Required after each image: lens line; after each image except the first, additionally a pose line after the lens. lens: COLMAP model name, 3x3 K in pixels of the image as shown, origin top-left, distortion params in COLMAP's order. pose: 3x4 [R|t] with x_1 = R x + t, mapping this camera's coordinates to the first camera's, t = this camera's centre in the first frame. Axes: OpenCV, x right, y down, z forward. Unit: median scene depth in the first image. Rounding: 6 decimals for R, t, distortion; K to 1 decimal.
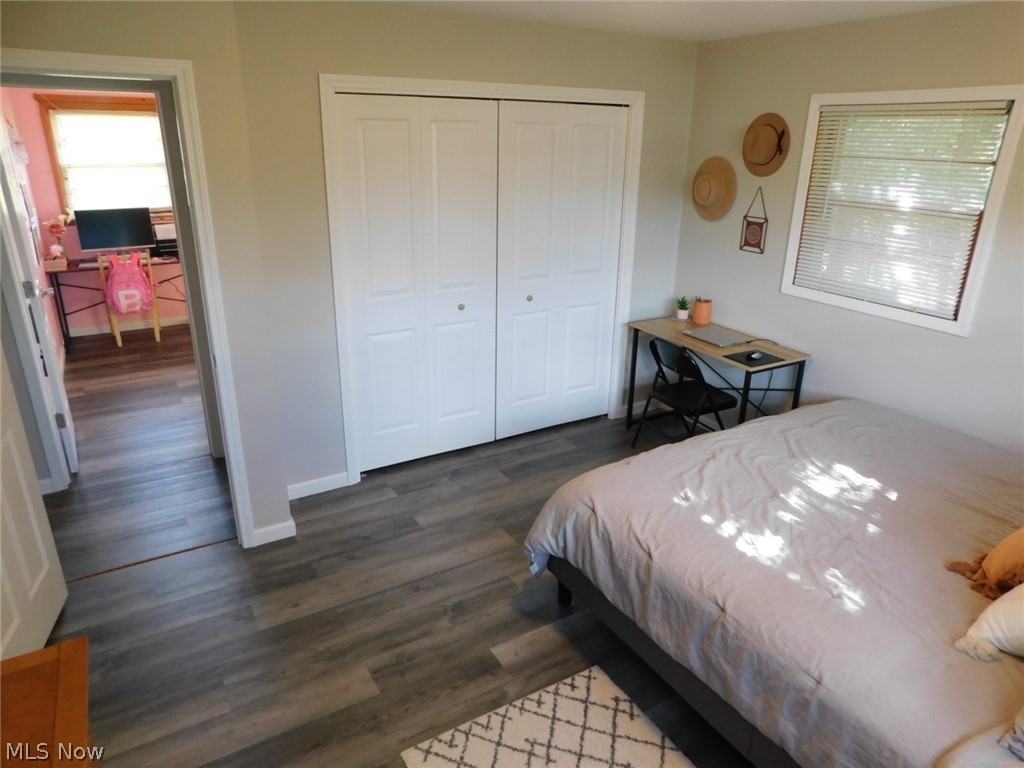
lens RADIAL K [[665.7, 0, 512.0], [0, 665.7, 384.0], [0, 0, 1]] dist [-0.002880, -0.000730]
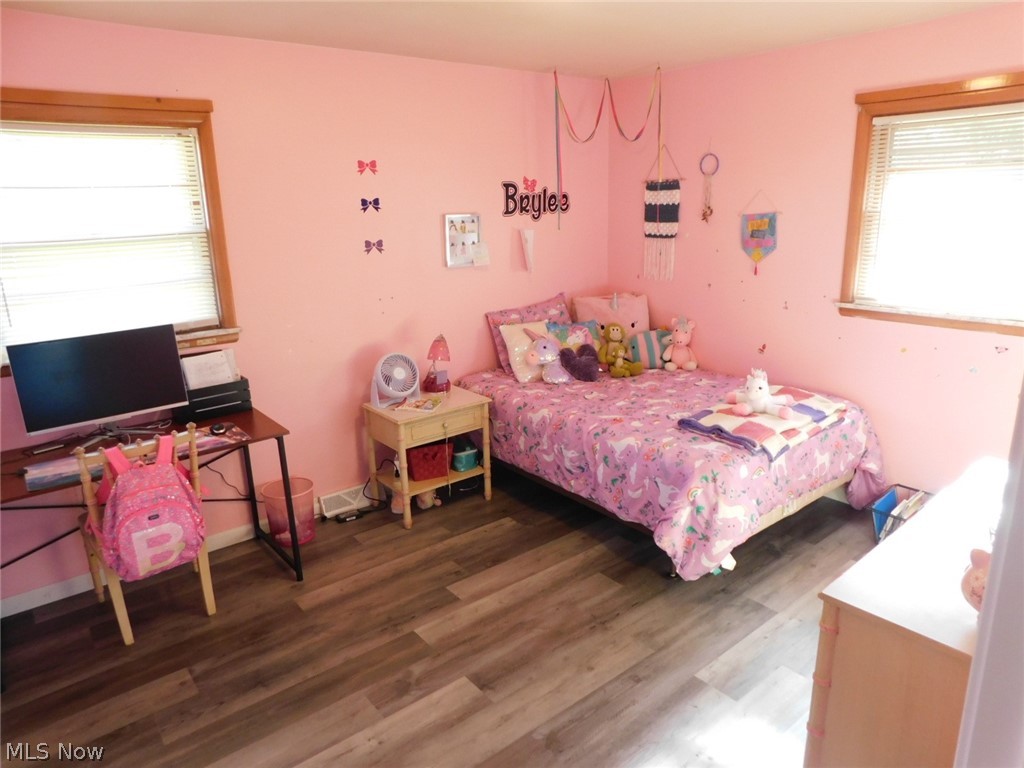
lens RADIAL K [[665.7, 0, 512.0], [0, 665.7, 384.0], [0, 0, 1]] dist [-0.002880, -0.000730]
pose [[0.990436, -0.075616, 0.115408, -0.379713], [0.085387, 0.992950, -0.082209, -0.169609], [-0.108378, 0.091277, 0.989910, 0.529528]]
